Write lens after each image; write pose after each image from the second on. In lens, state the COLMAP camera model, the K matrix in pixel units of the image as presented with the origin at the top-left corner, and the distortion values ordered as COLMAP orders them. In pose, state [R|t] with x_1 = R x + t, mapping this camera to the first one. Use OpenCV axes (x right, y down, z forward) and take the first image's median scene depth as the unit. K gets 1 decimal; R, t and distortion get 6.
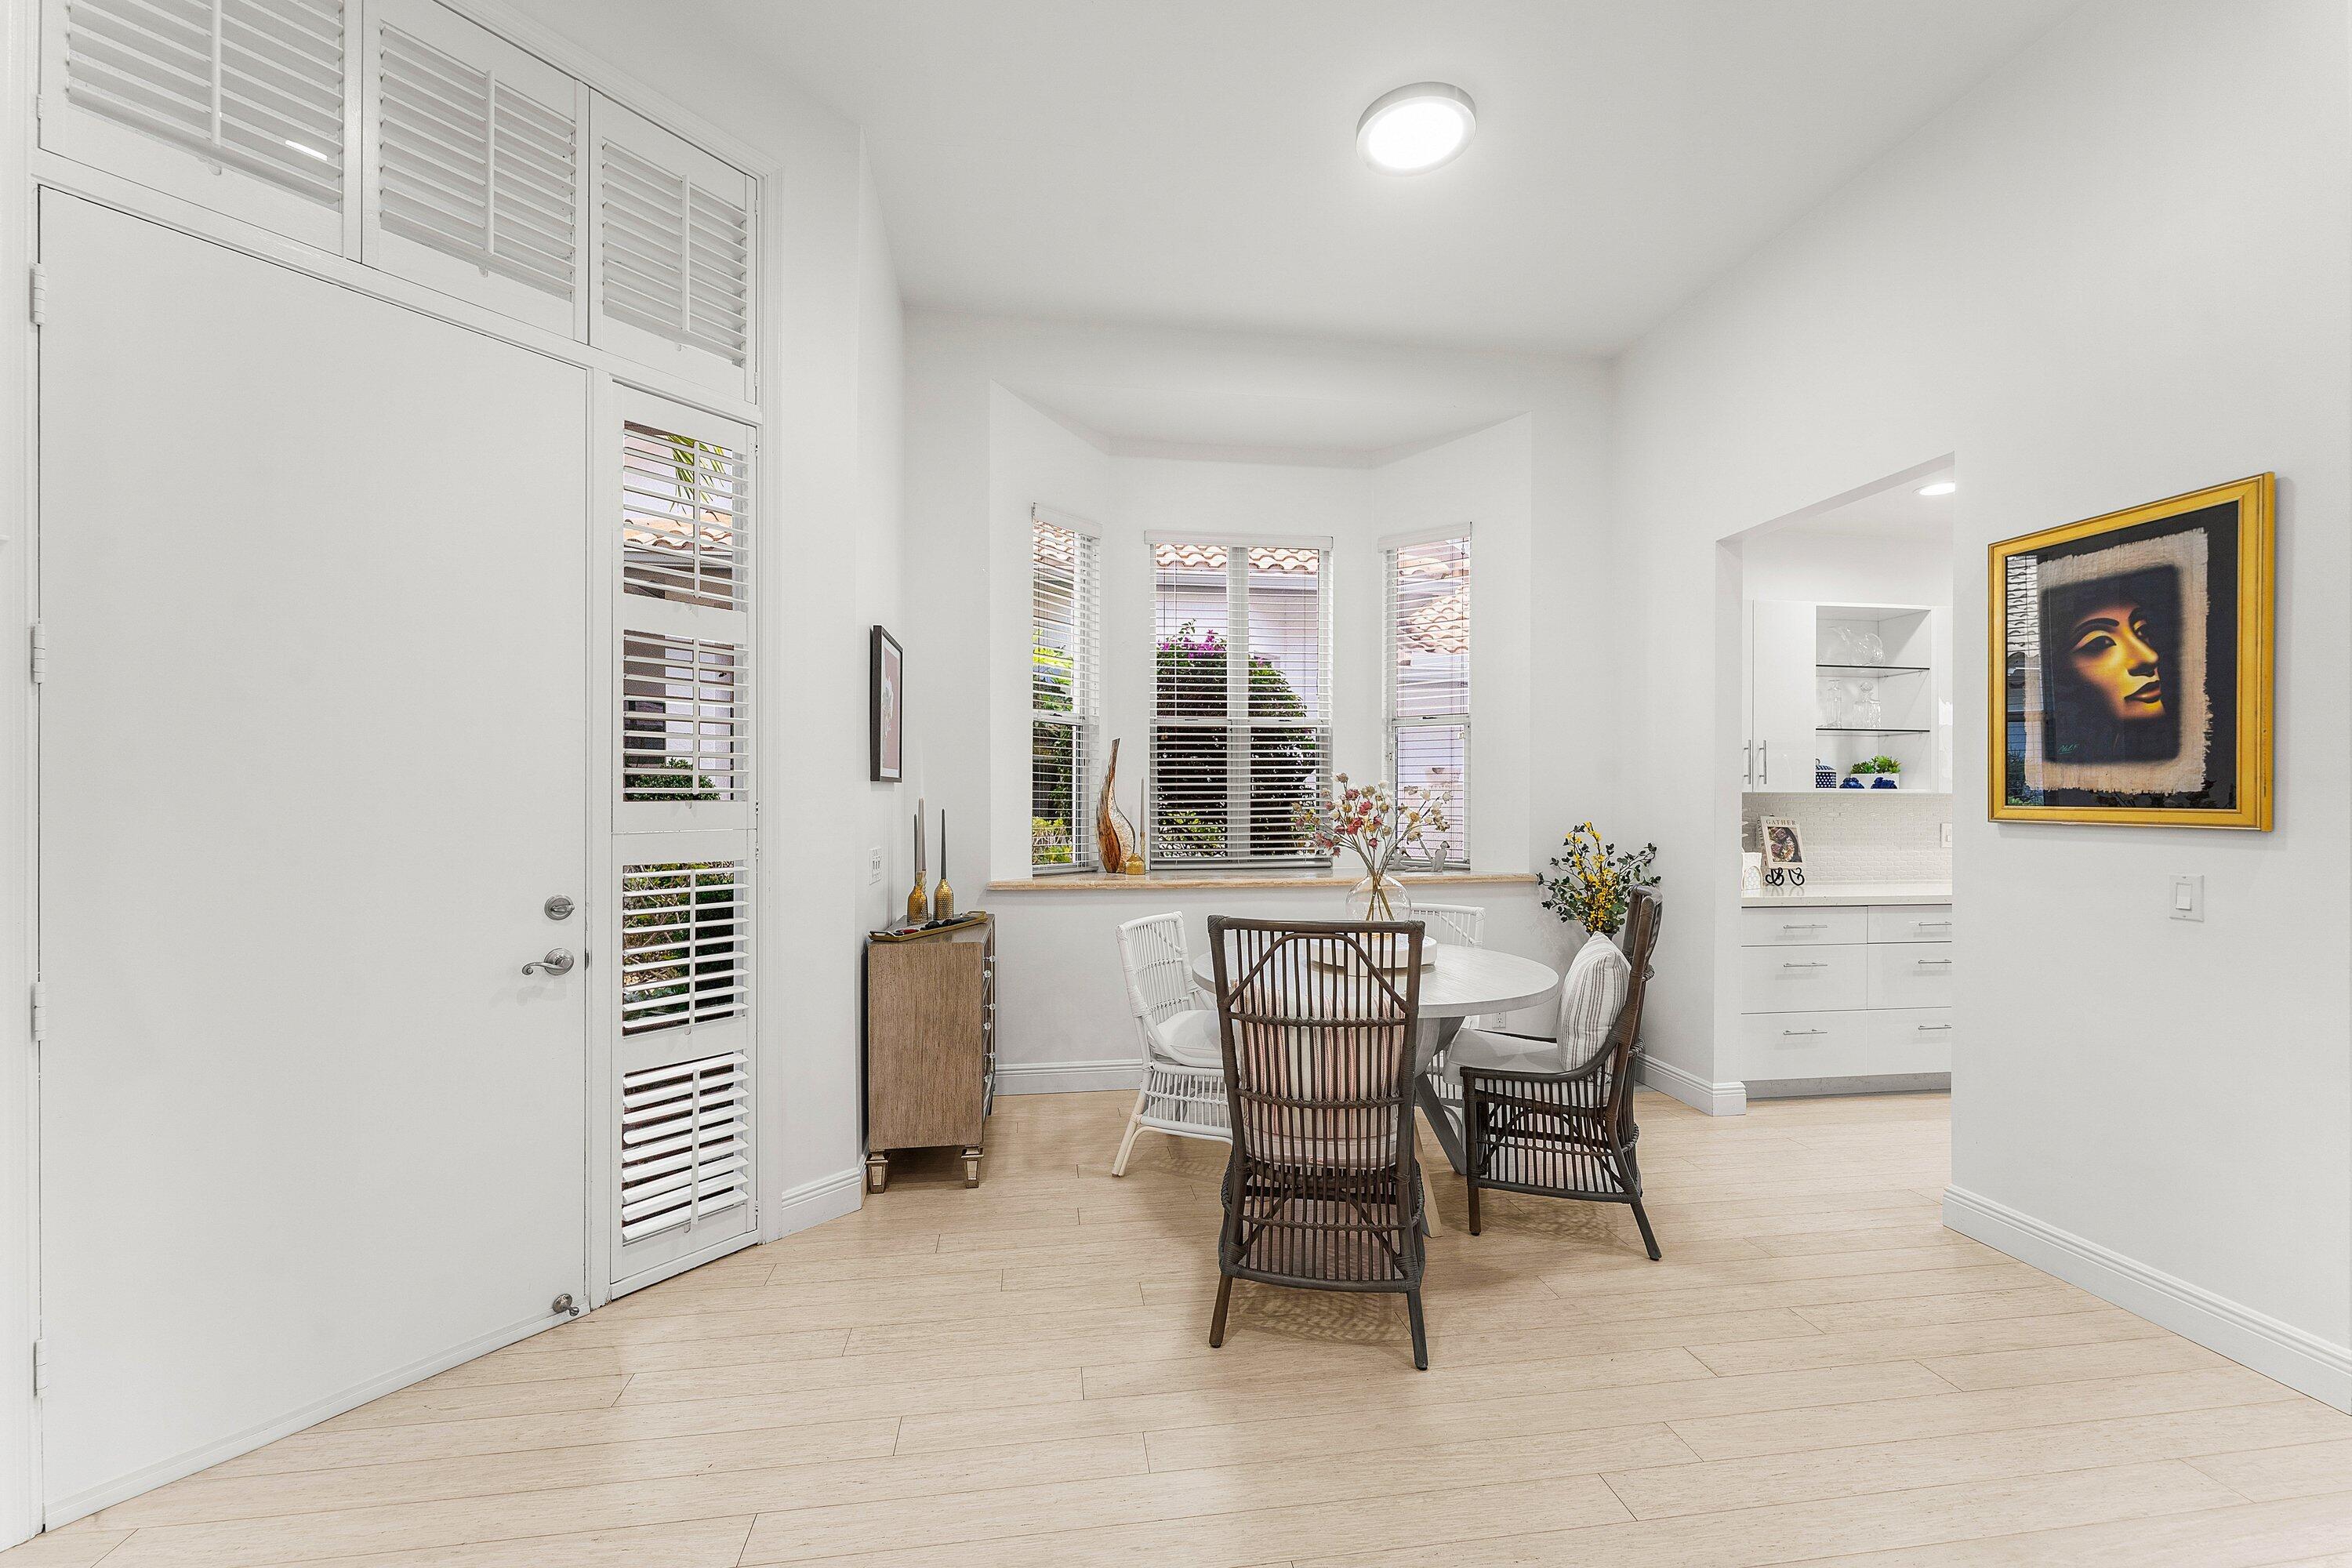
lens RADIAL K [[946.7, 0, 1169.7], [0, 946.7, 793.4], [0, 0, 1]] dist [-0.000769, 0.000772]
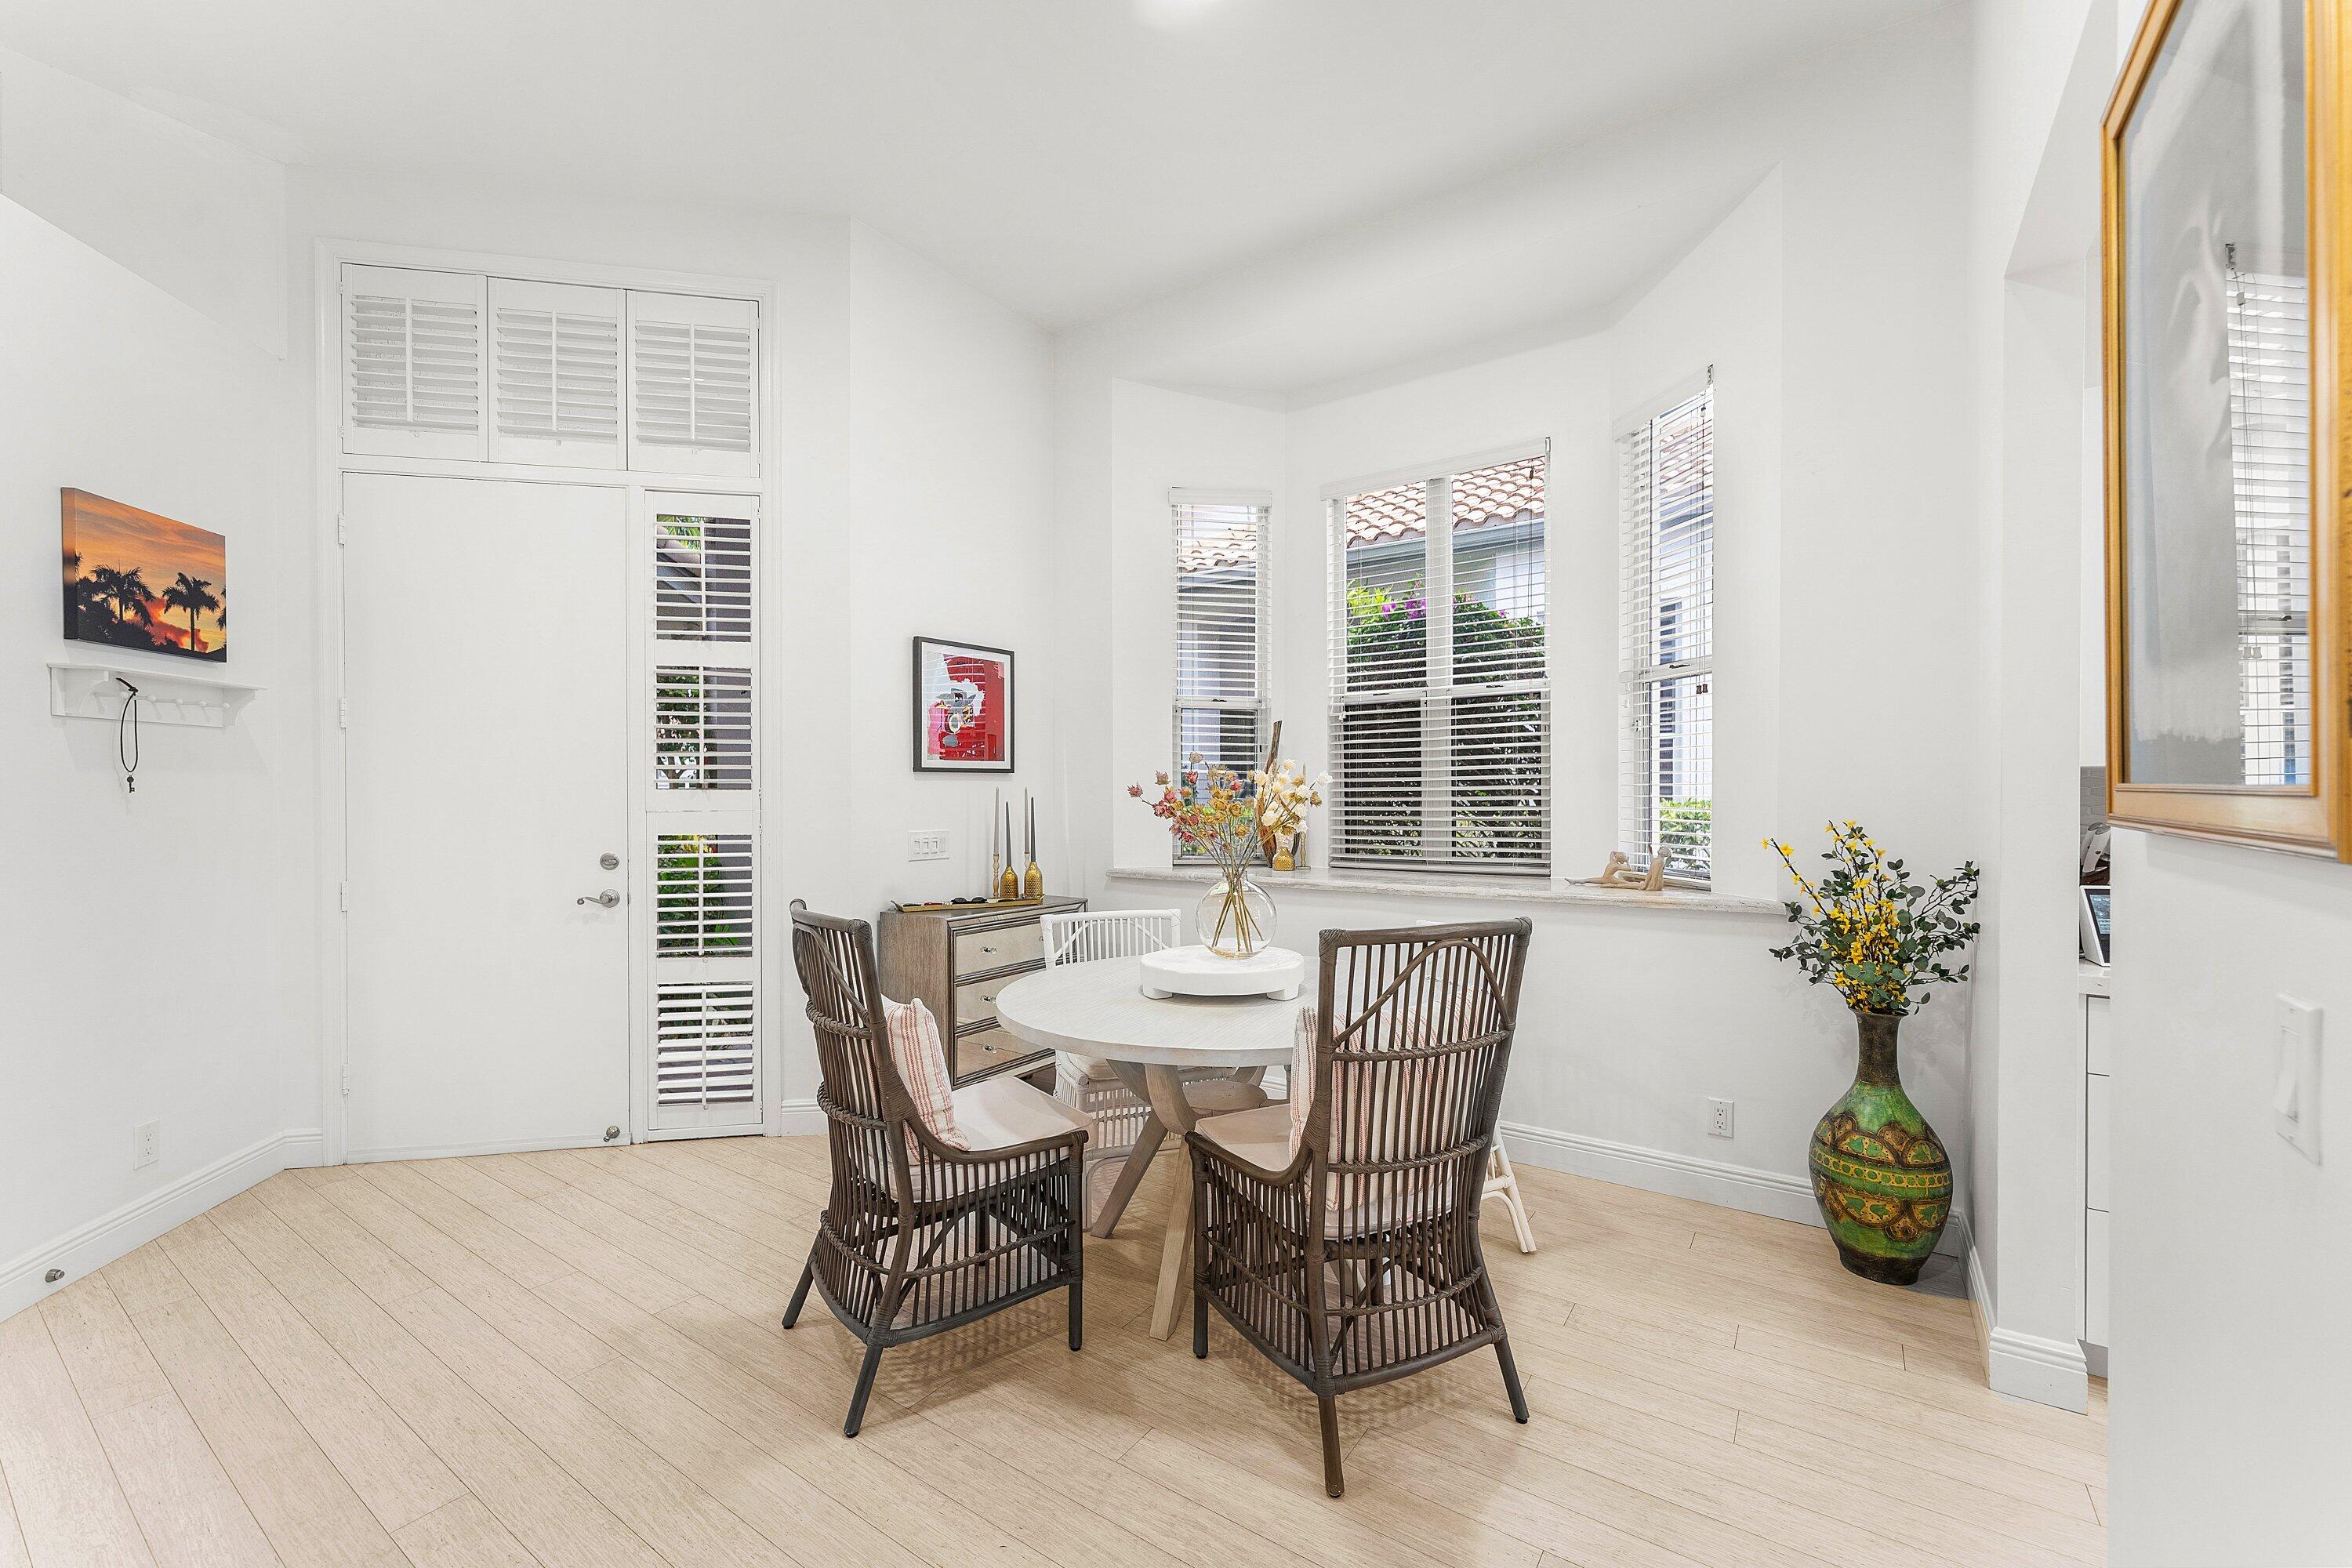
lens RADIAL K [[946.7, 0, 1171.6], [0, 946.7, 790.9], [0, 0, 1]] dist [-0.000769, 0.000772]
pose [[0.735604, -0.001559, -0.677410, 0.544145], [0.006363, 0.999969, 0.004608, 0.005706], [0.677382, -0.007700, 0.735591, 0.284082]]
